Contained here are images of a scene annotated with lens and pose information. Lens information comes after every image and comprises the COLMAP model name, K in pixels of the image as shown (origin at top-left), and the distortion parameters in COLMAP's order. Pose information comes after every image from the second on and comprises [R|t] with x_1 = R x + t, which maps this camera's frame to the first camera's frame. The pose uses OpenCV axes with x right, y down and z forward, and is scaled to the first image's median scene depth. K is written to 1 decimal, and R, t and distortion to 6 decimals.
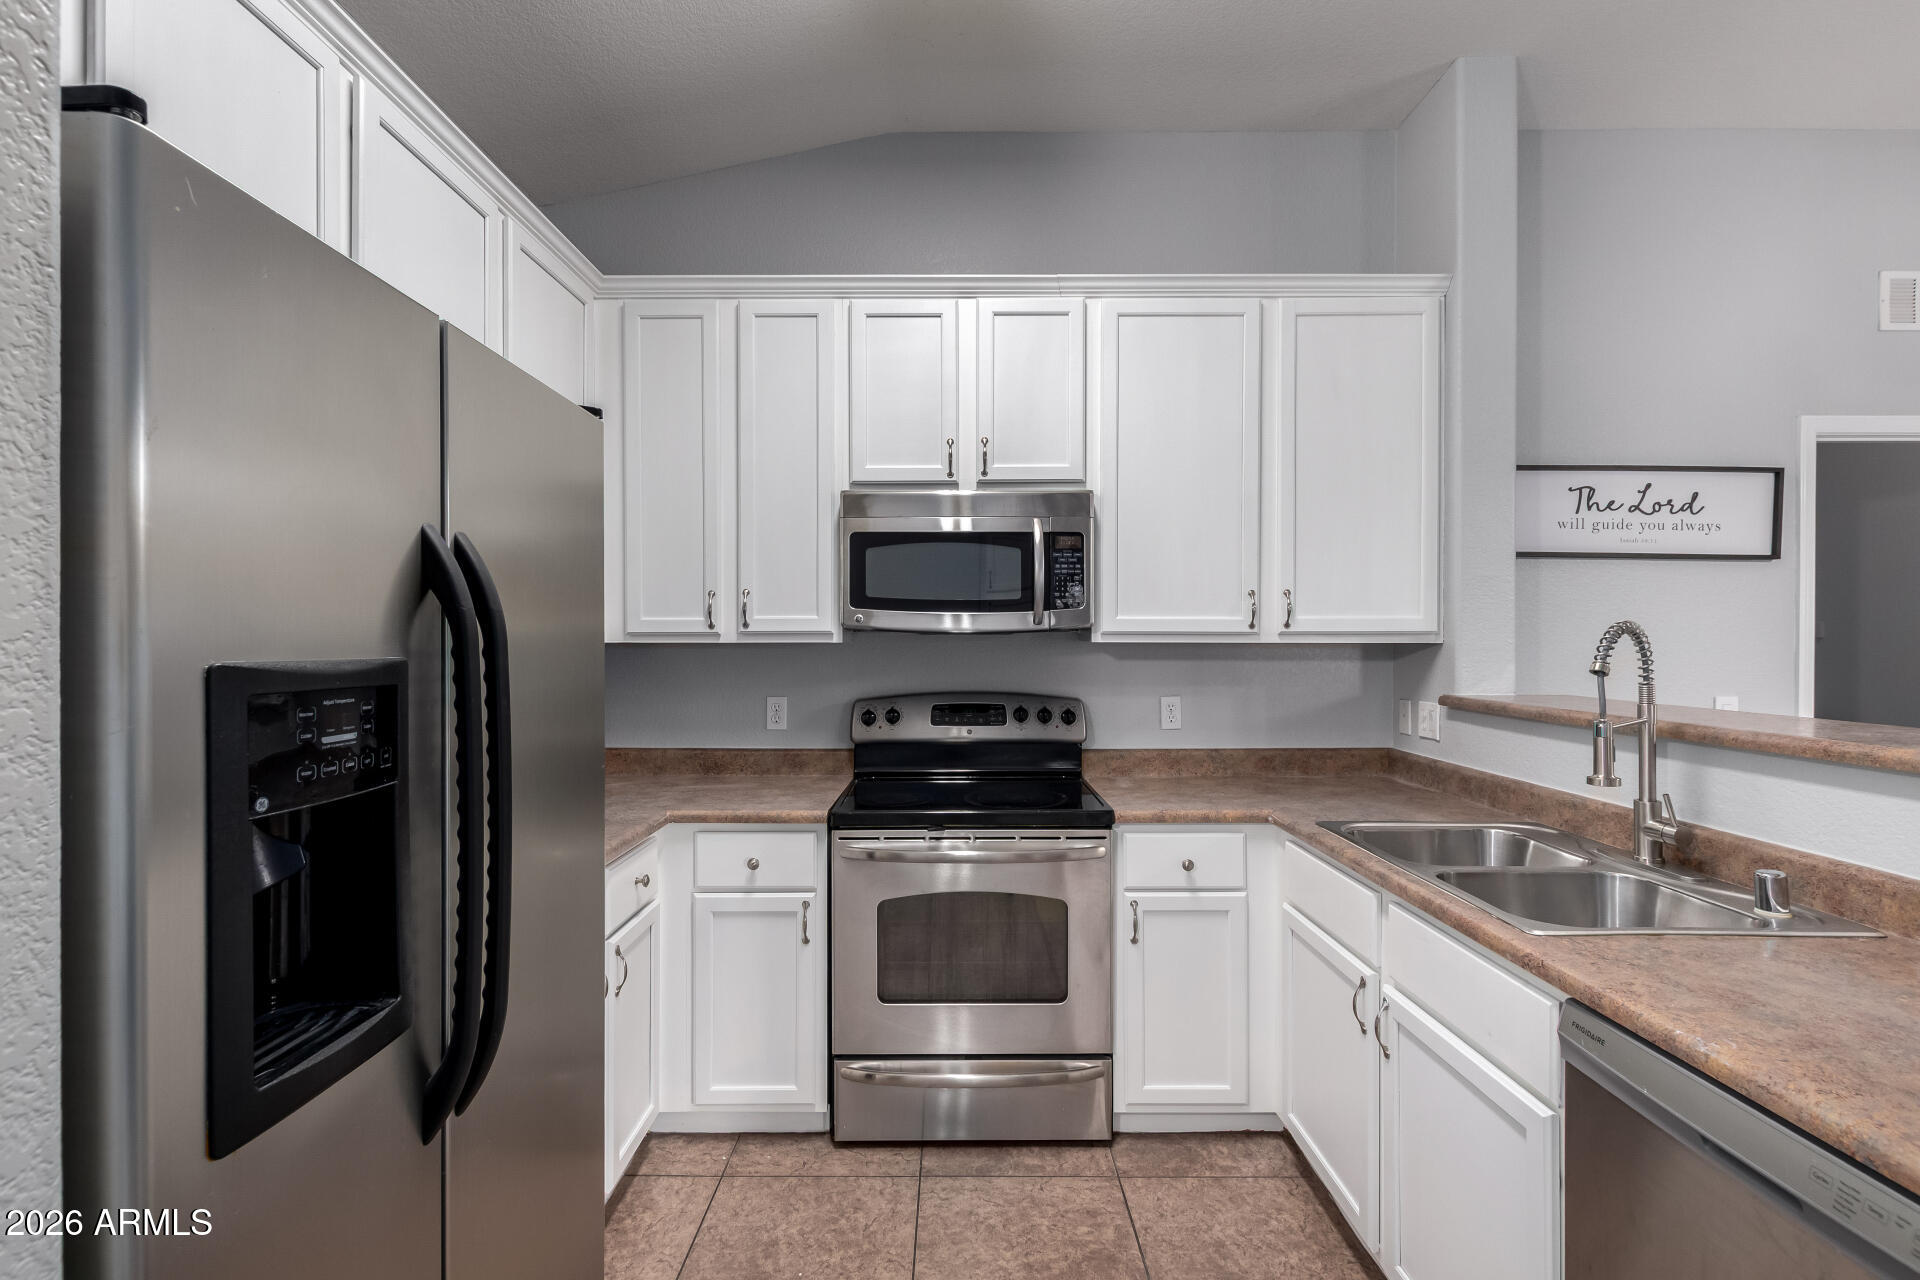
lens RADIAL K [[914.5, 0, 939.2], [0, 914.5, 642.8], [0, 0, 1]] dist [0.010142, -0.005062]
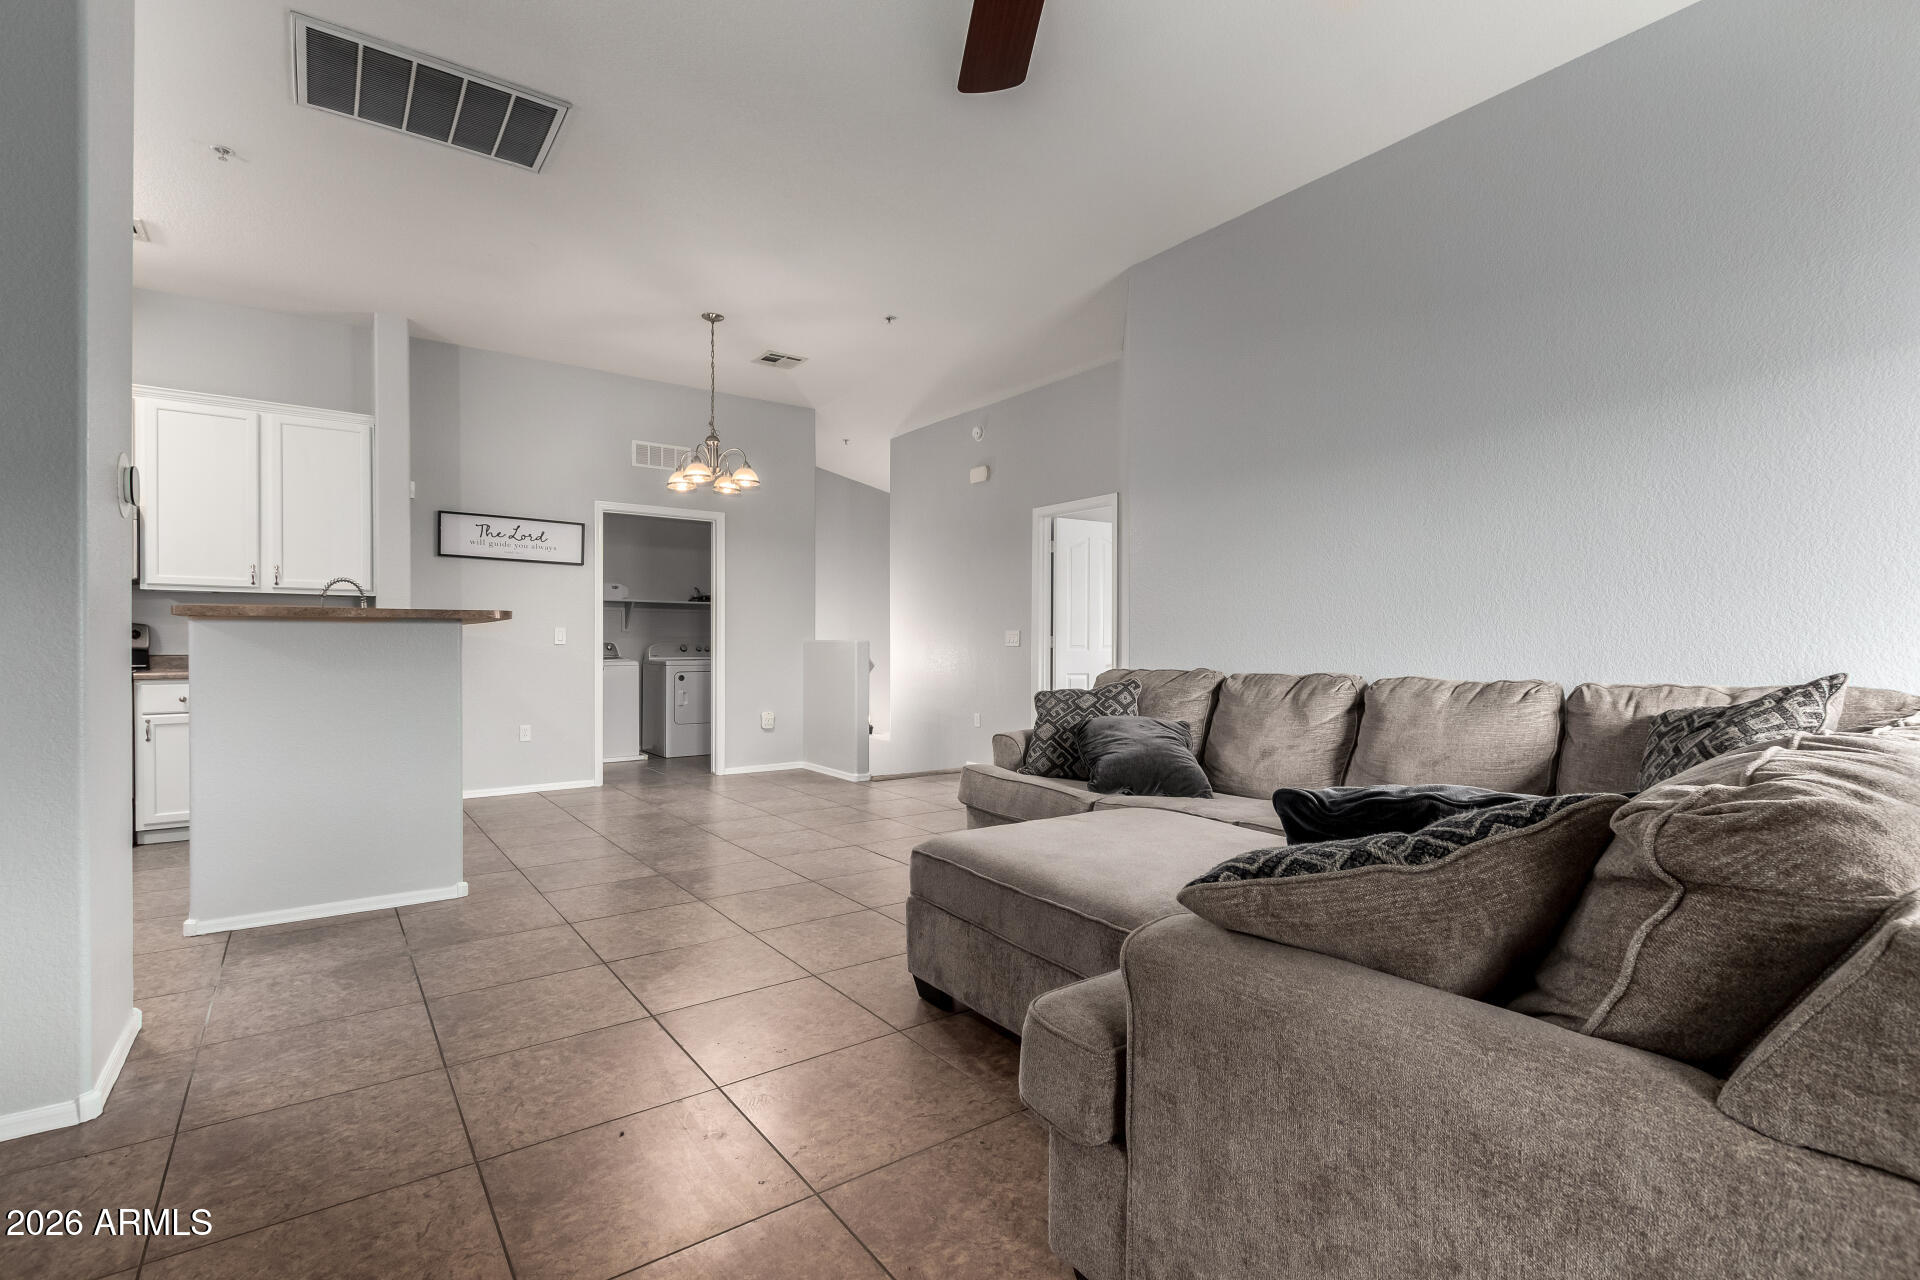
lens RADIAL K [[898.1, 0, 963.0], [0, 898.1, 645.6], [0, 0, 1]] dist [0.006185, -0.000083]
pose [[0.797504, -0.000502, 0.603314, 0.431289], [-0.003451, 0.999979, 0.005394, 0.106471], [-0.603304, -0.006384, 0.797486, -1.556521]]
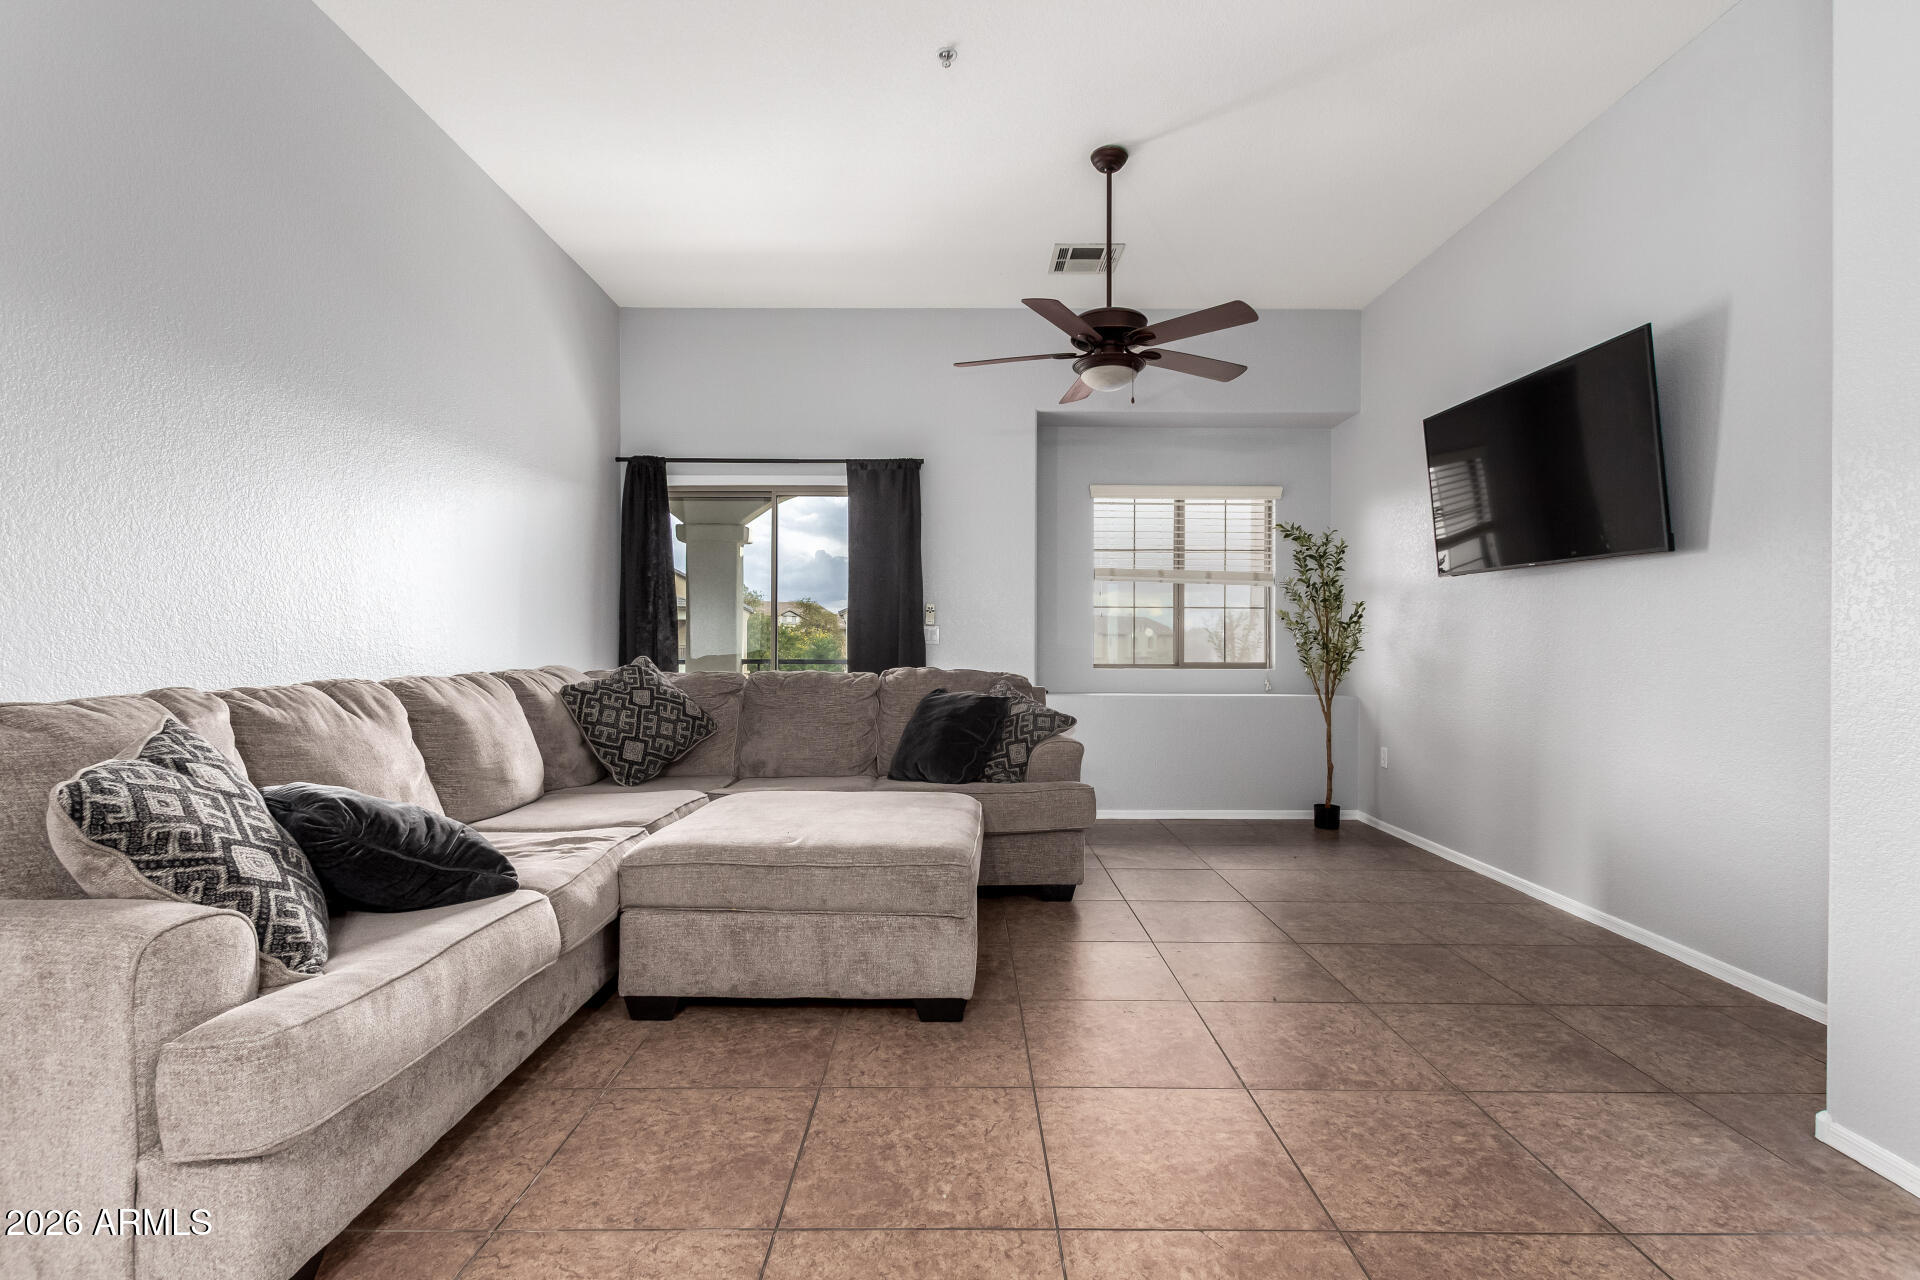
lens RADIAL K [[891.8, 0, 946.0], [0, 891.8, 649.5], [0, 0, 1]] dist [0.005651, 0.000036]
pose [[-0.999964, -0.002531, -0.008130, 1.066879], [-0.002577, 0.999981, 0.005589, 0.109968], [0.008116, 0.005610, -0.999951, 0.334380]]
